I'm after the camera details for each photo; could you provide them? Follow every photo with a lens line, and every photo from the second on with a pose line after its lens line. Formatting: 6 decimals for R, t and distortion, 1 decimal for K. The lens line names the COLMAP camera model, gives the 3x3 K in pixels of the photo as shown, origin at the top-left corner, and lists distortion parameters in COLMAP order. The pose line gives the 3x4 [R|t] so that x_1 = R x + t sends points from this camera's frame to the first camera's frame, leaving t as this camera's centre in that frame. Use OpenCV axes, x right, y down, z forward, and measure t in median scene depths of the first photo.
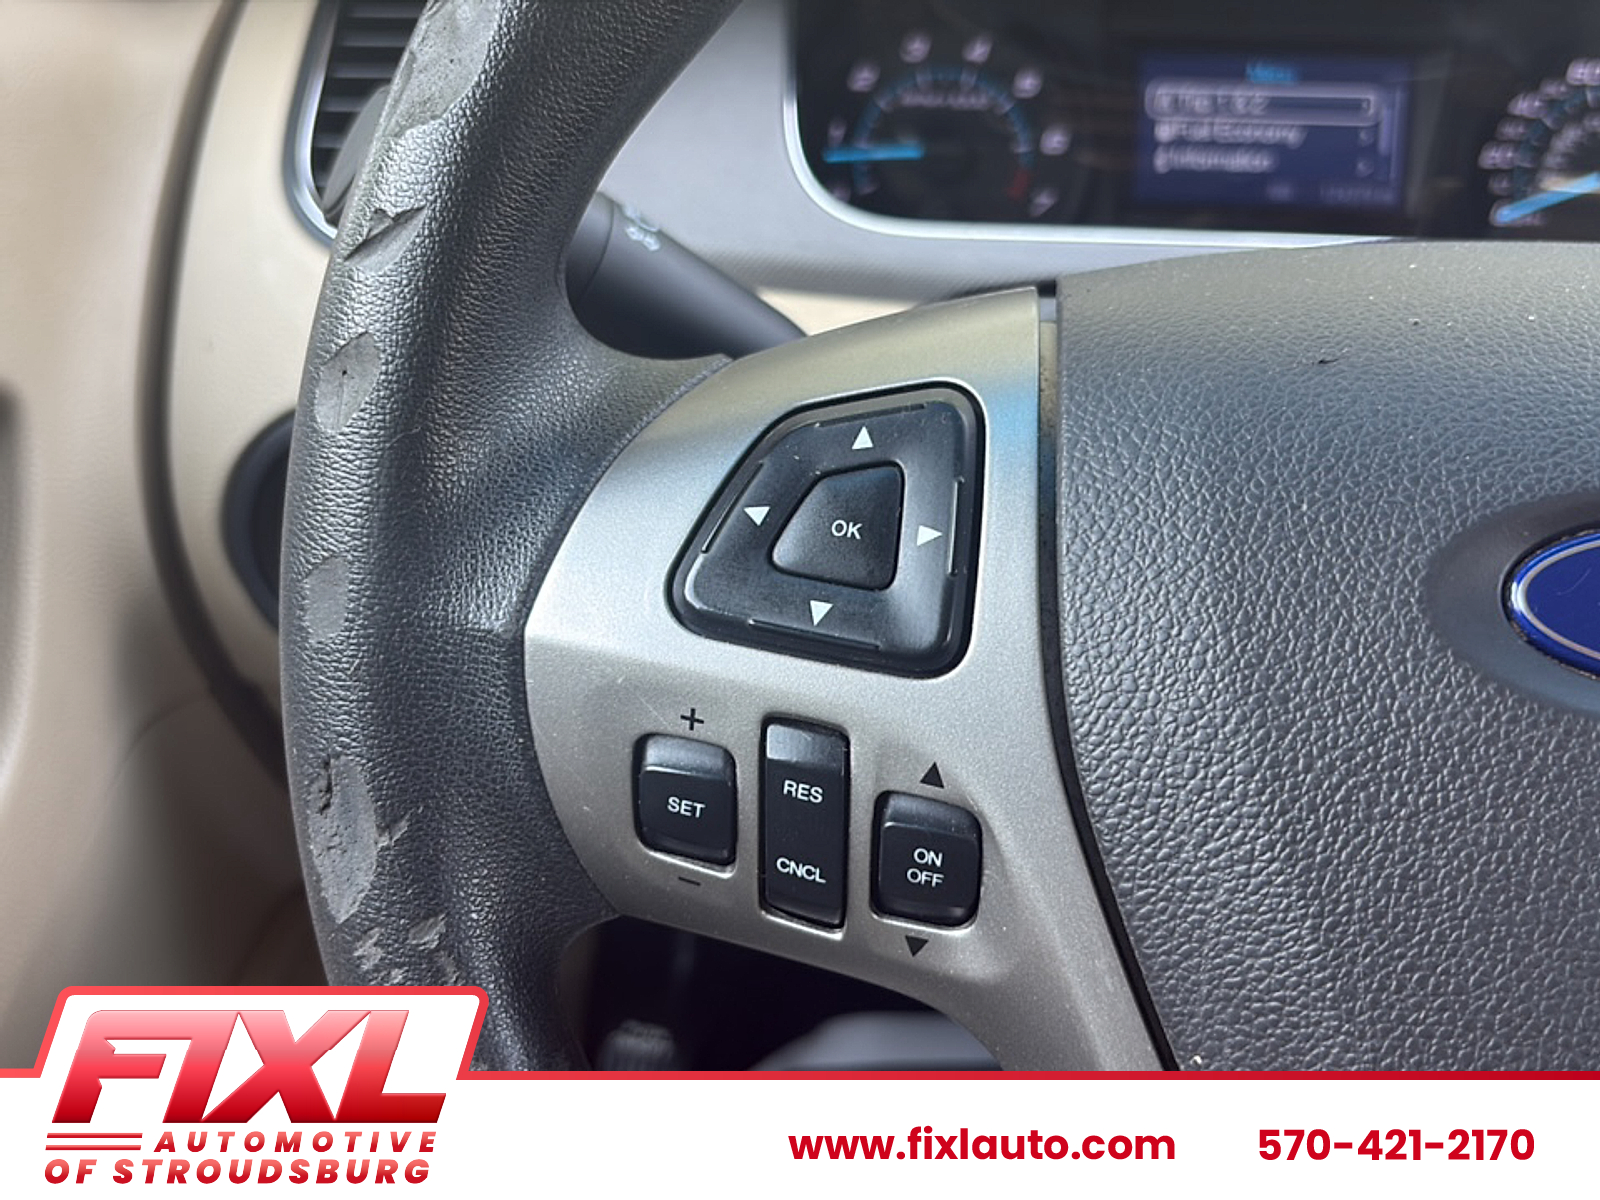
lens RADIAL K [[1596.4, 0, 822.3], [0, 1596.4, 628.2], [0, 0, 1]] dist [0.010573, 0.000000]
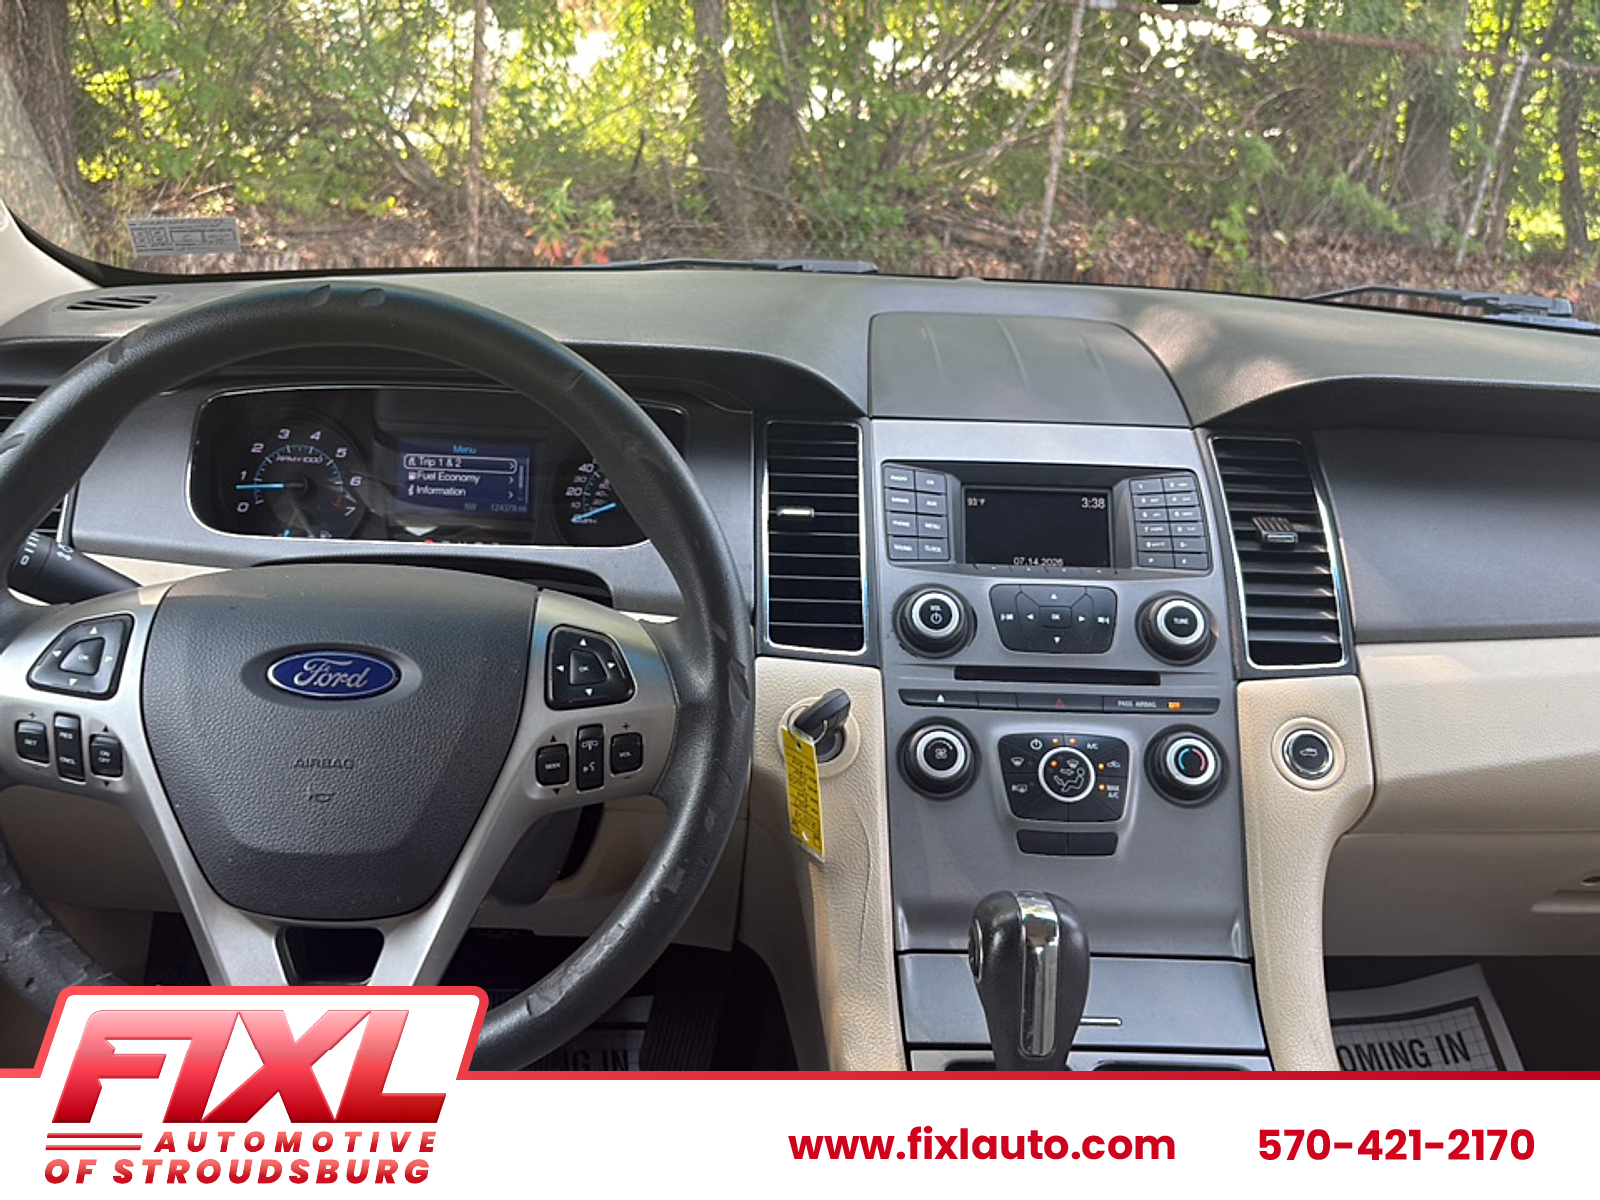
lens RADIAL K [[1596.4, 0, 810.6], [0, 1596.4, 615.7], [0, 0, 1]] dist [0.010573, 0.000000]
pose [[0.988550, -0.012608, 0.150367, 0.994558], [0.031649, 0.991662, -0.124916, 0.310934], [-0.147539, 0.128245, 0.980707, -2.470501]]
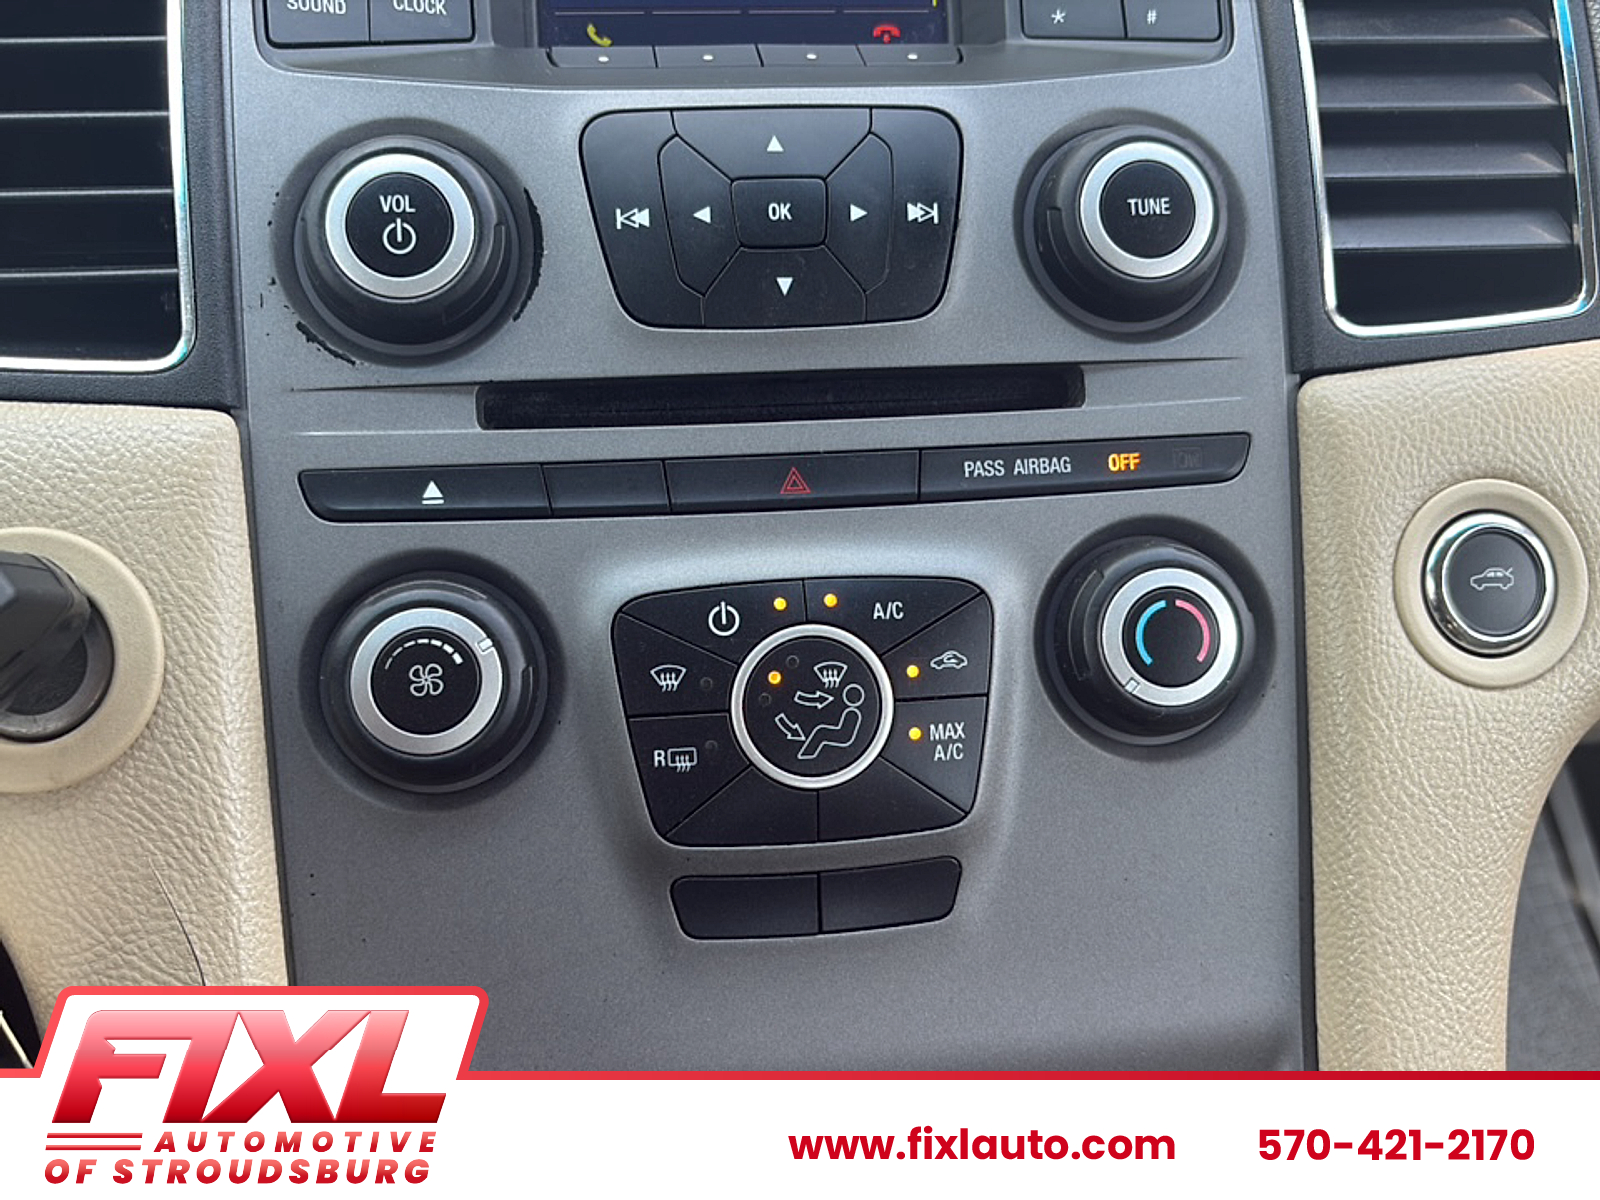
lens RADIAL K [[1596.4, 0, 774.5], [0, 1596.4, 683.9], [0, 0, 1]] dist [0.010573, 0.000000]
pose [[0.973818, -0.123640, 0.190767, 1.960820], [0.079298, 0.971205, 0.224661, -0.112248], [-0.213051, -0.203652, 0.955581, 0.187057]]
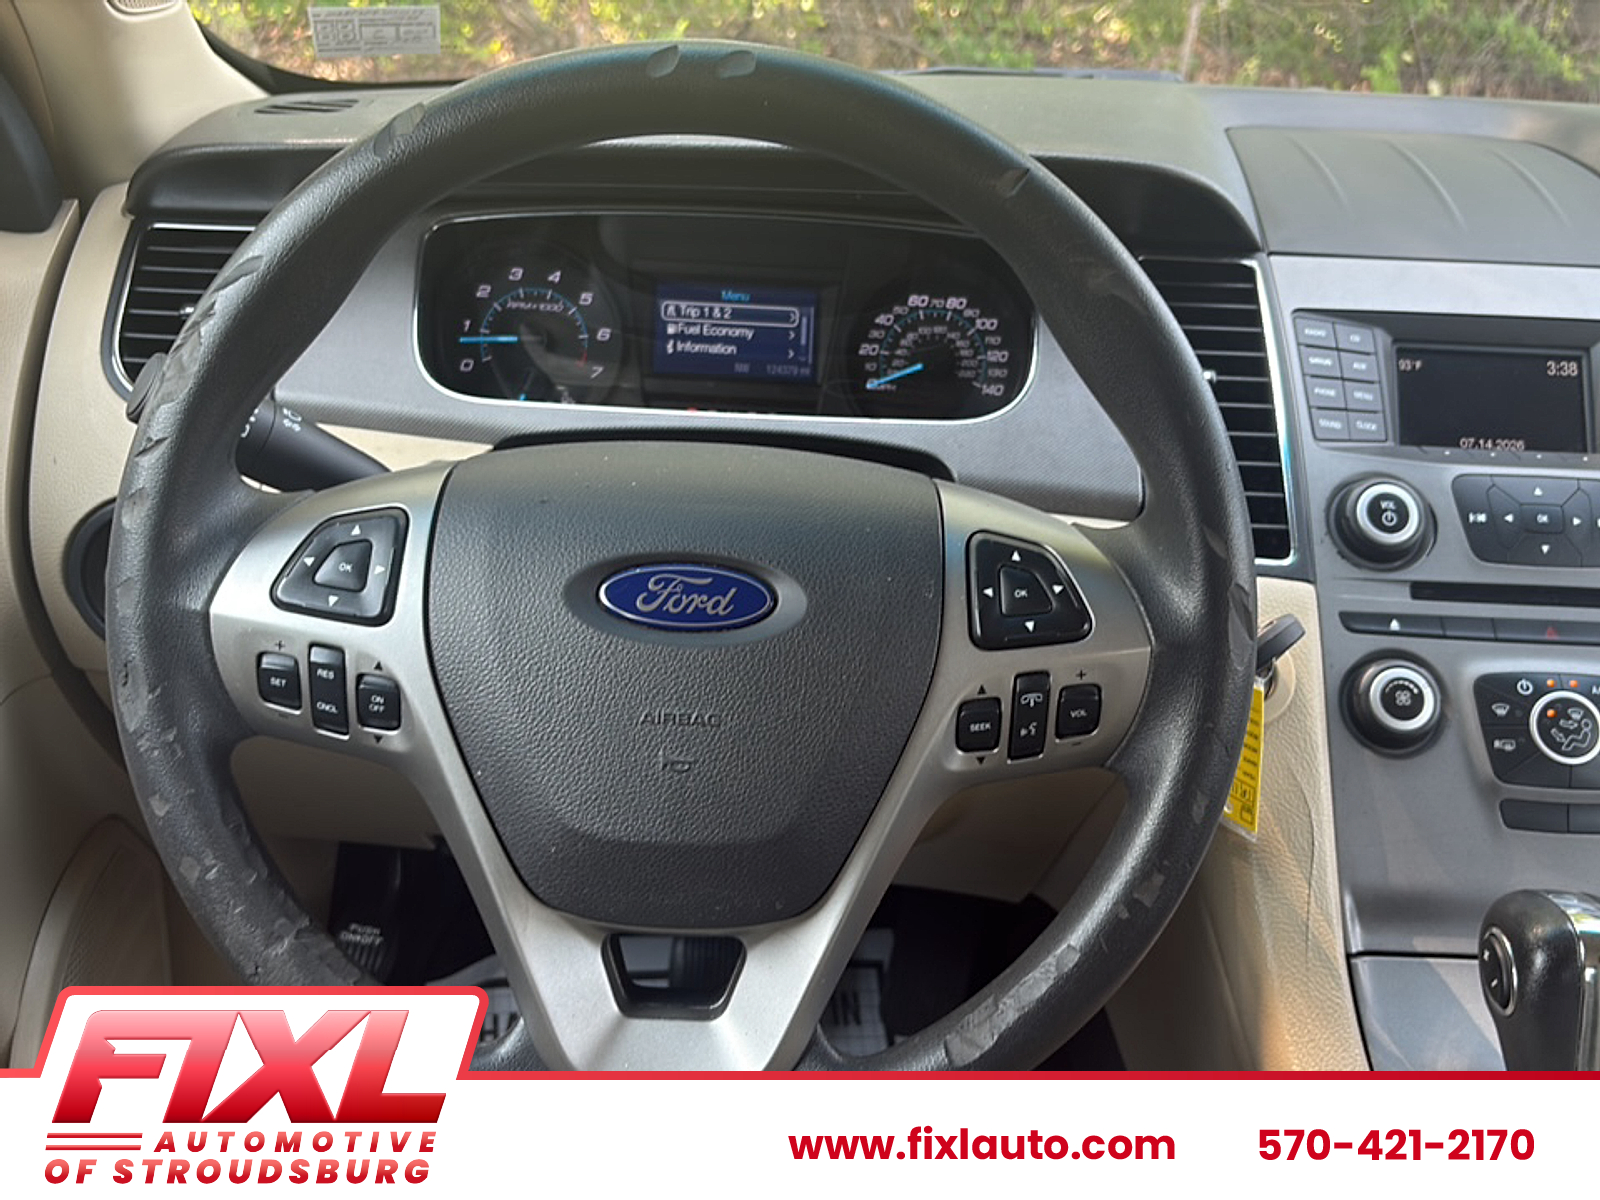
lens RADIAL K [[1596.4, 0, 803.1], [0, 1596.4, 626.7], [0, 0, 1]] dist [0.010573, 0.000000]
pose [[0.995368, -0.008072, 0.095798, 0.467607], [0.011788, 0.999197, -0.038290, 0.128156], [-0.095412, 0.039242, 0.994664, -1.472840]]
